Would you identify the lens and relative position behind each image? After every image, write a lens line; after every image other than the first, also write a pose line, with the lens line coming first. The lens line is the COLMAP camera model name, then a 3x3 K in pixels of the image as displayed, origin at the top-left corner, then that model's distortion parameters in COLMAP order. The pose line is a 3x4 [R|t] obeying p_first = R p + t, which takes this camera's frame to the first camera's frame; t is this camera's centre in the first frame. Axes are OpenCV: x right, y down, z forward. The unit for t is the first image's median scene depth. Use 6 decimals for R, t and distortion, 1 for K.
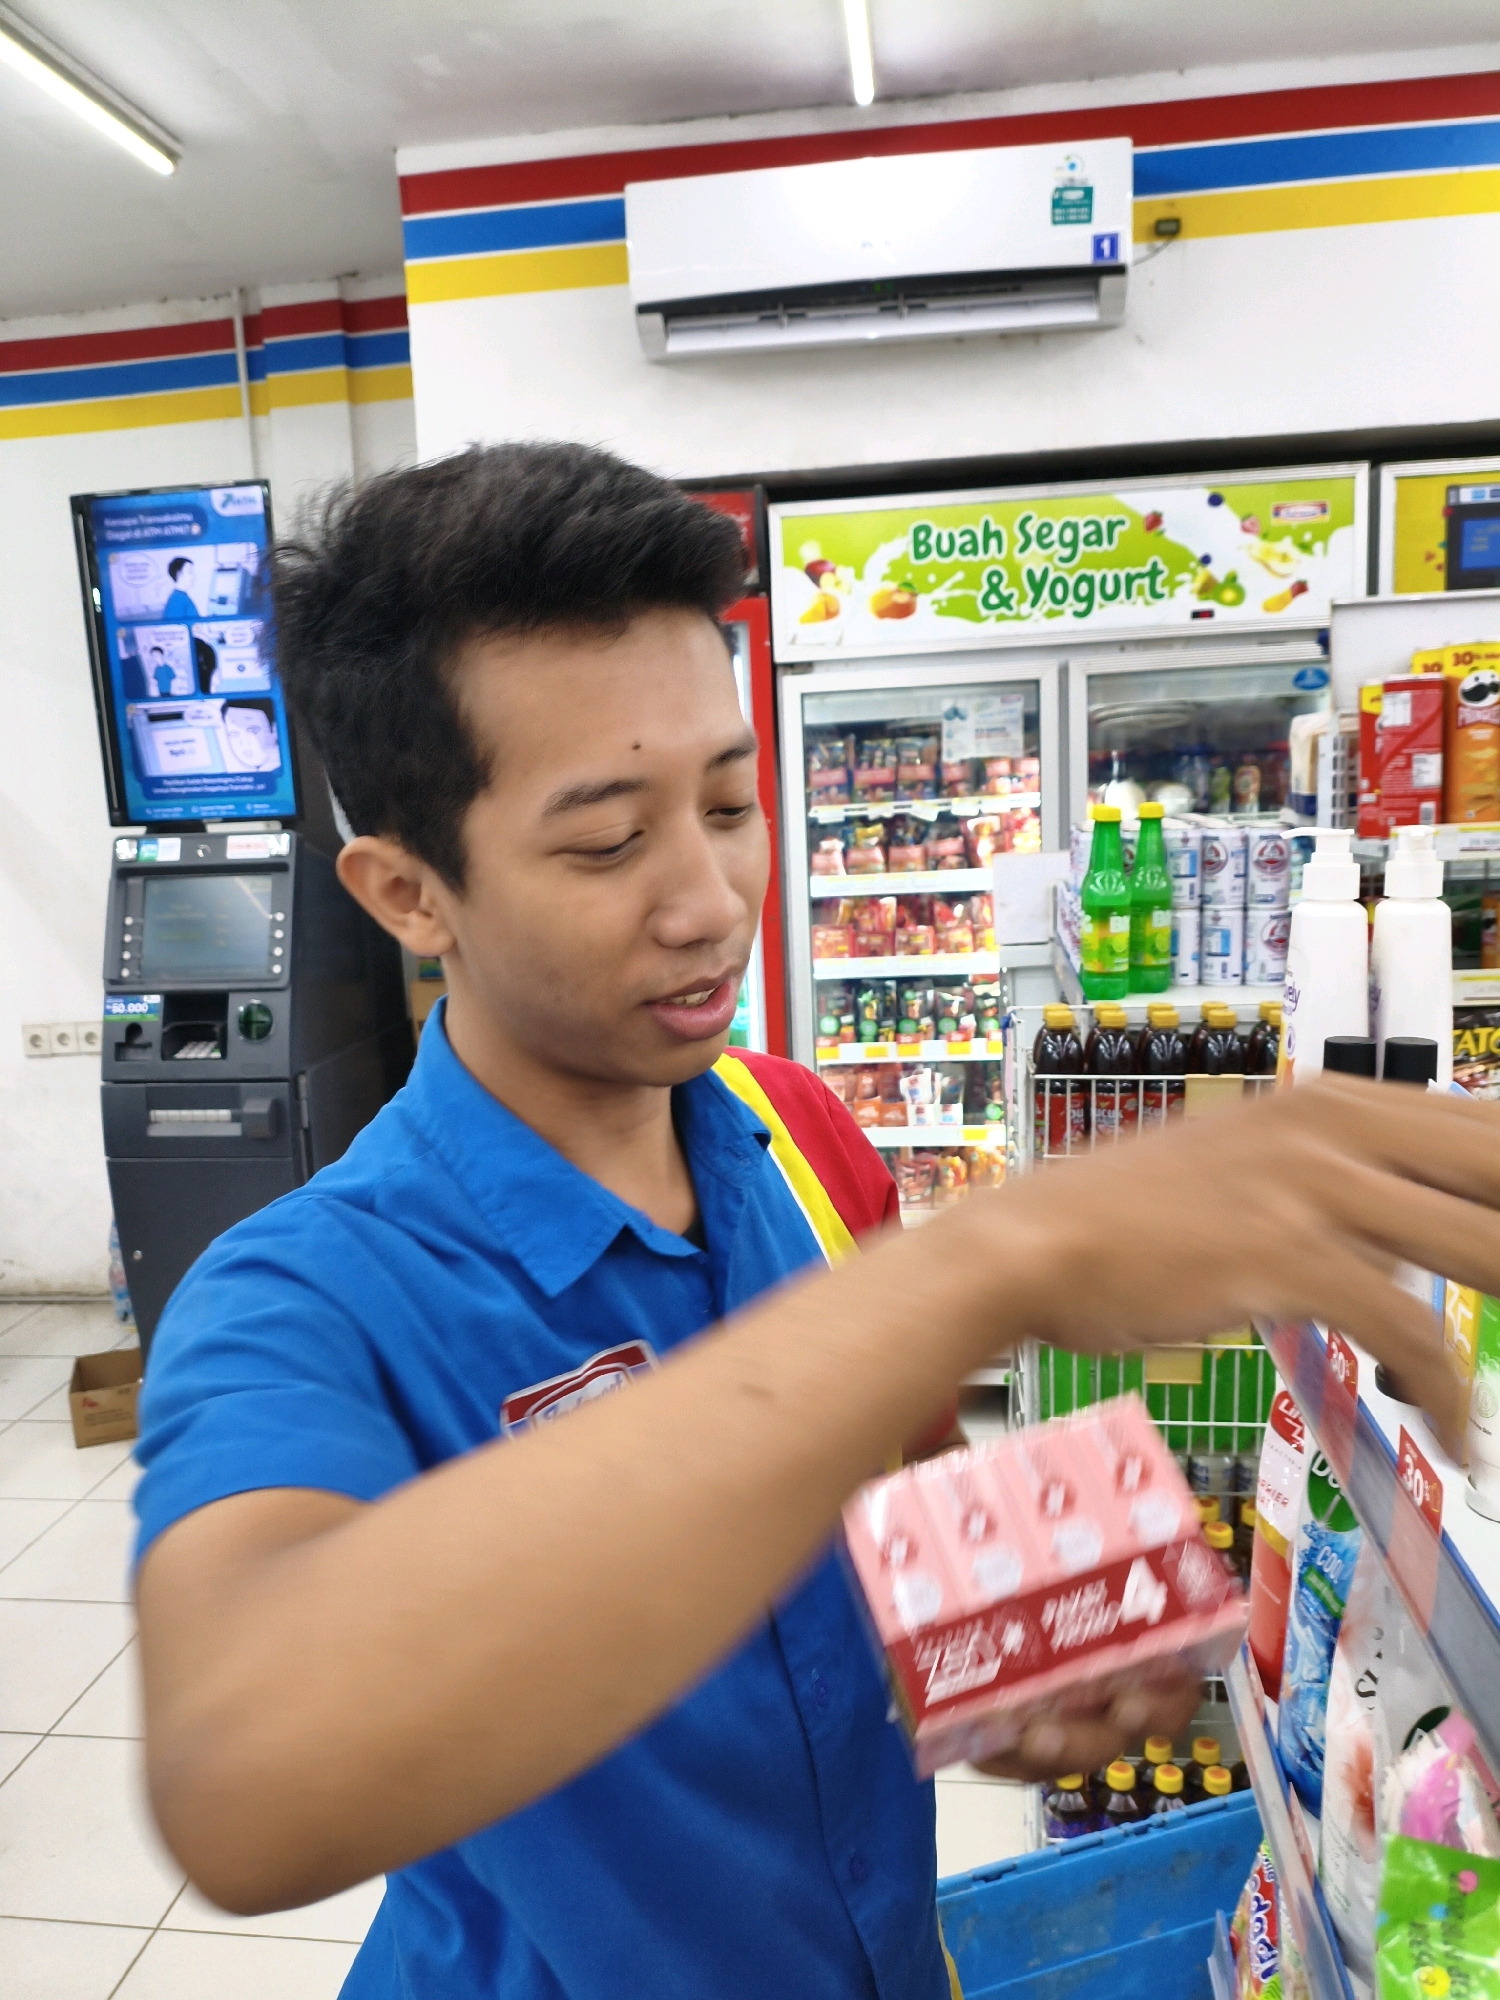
lens RADIAL K [[1533.8, 0, 725.6], [0, 1533.8, 1008.8], [0, 0, 1]] dist [0.068760, -0.152229]
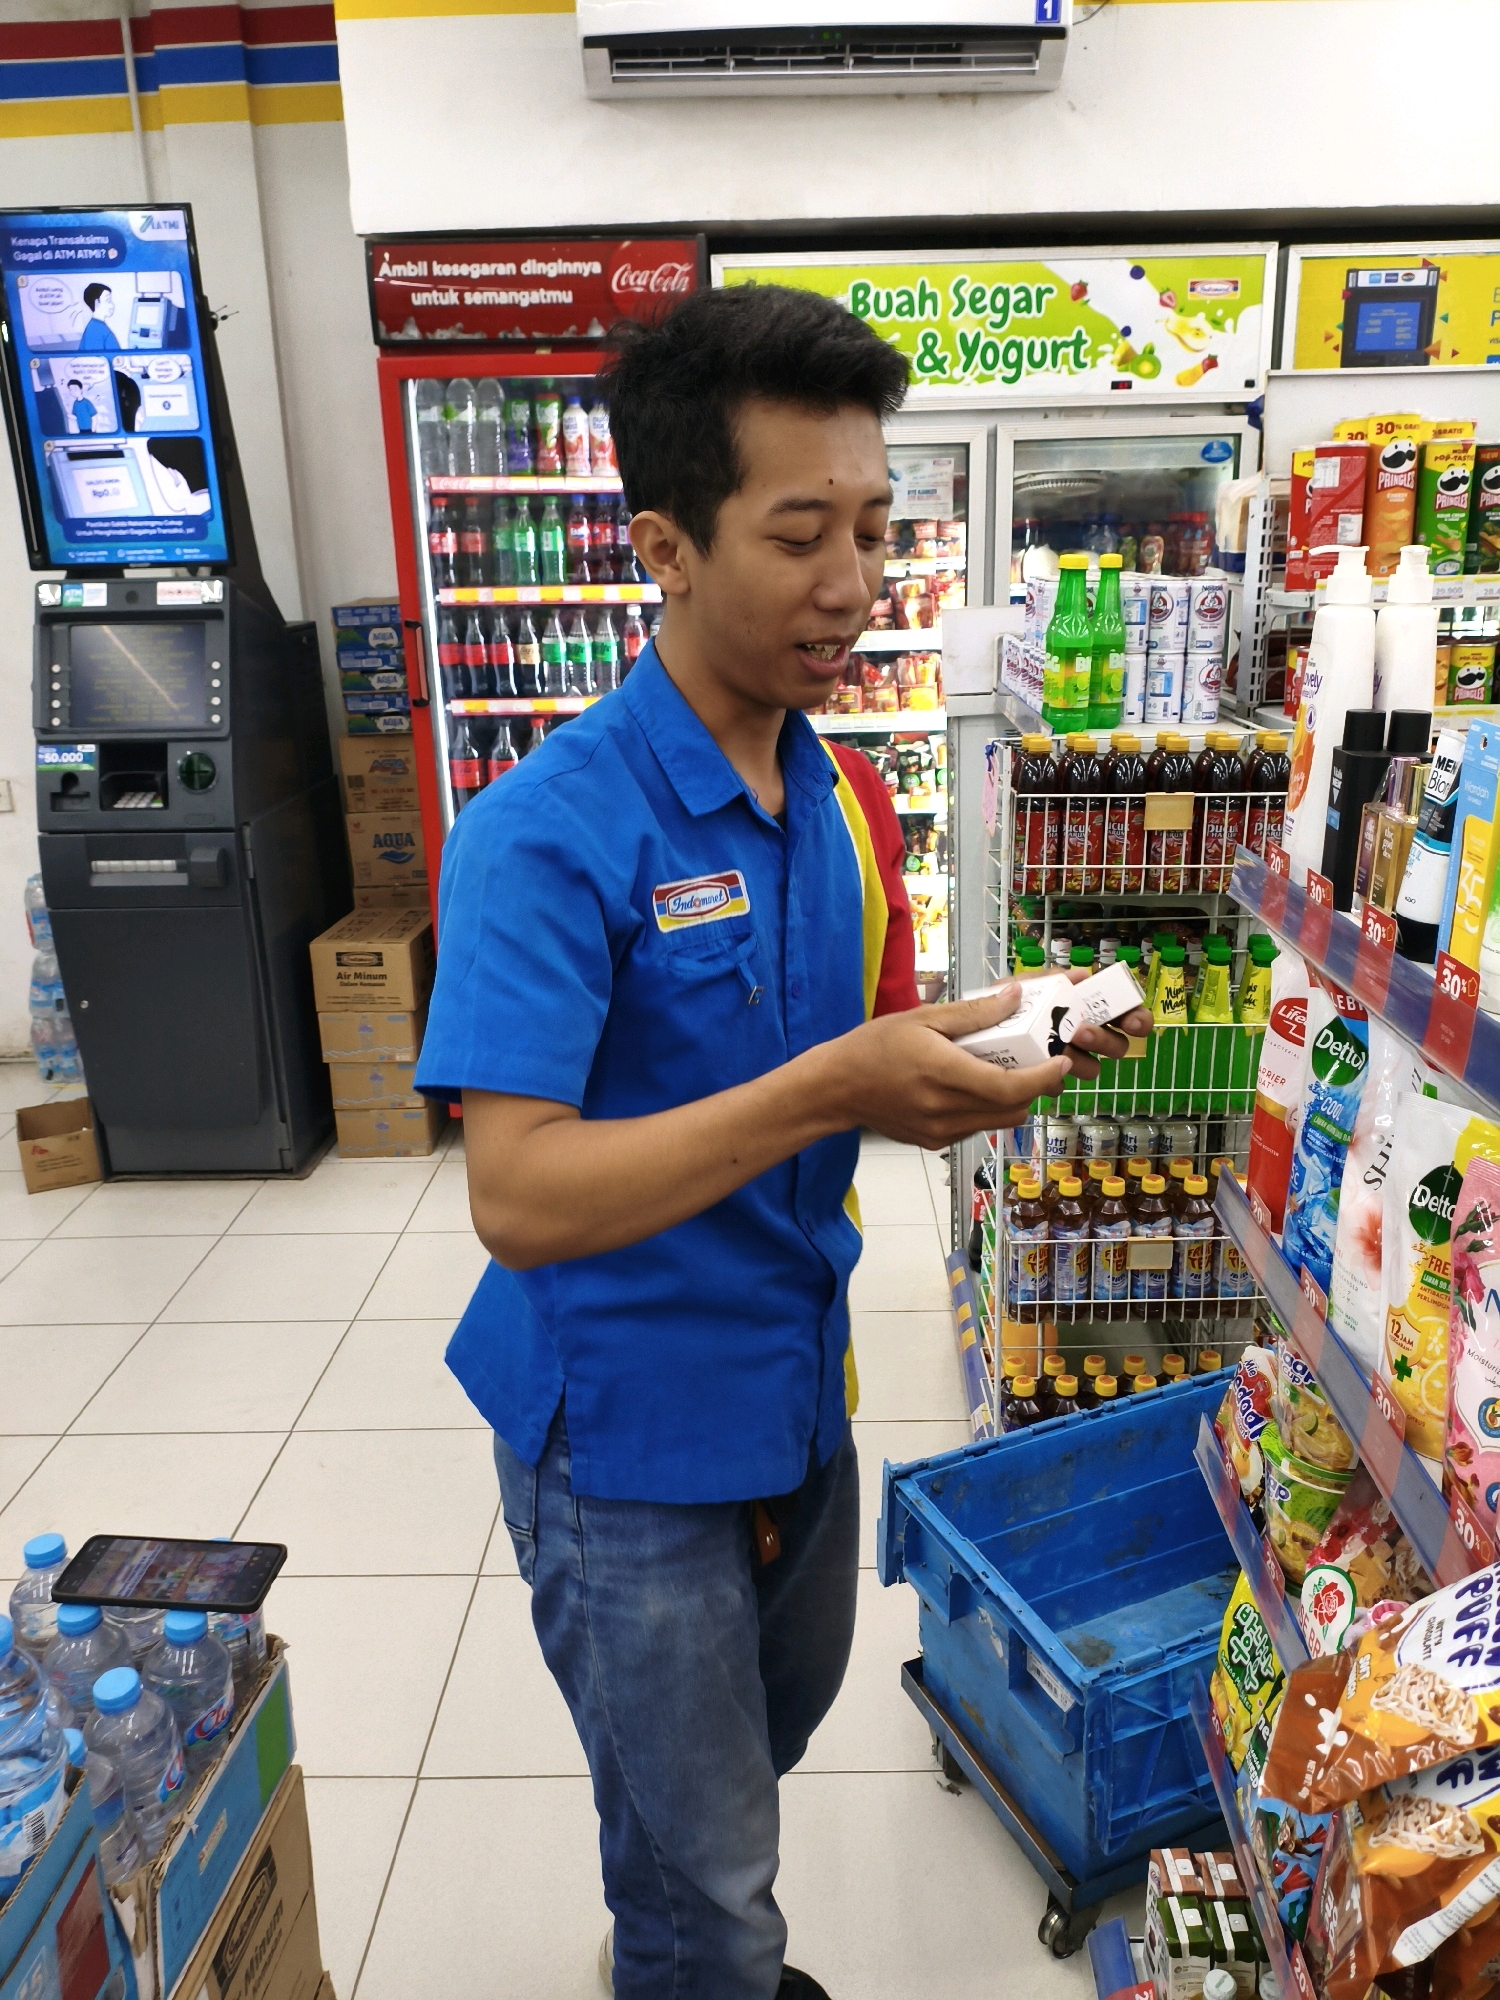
lens RADIAL K [[1540.0, 0, 778.9], [0, 1540.0, 1003.2], [0, 0, 1]] dist [0.035691, -0.075148]
pose [[0.990828, -0.014609, 0.134338, -0.072002], [-0.003281, 0.991245, 0.131993, 0.025555], [-0.135090, -0.131223, 0.982105, -0.065881]]
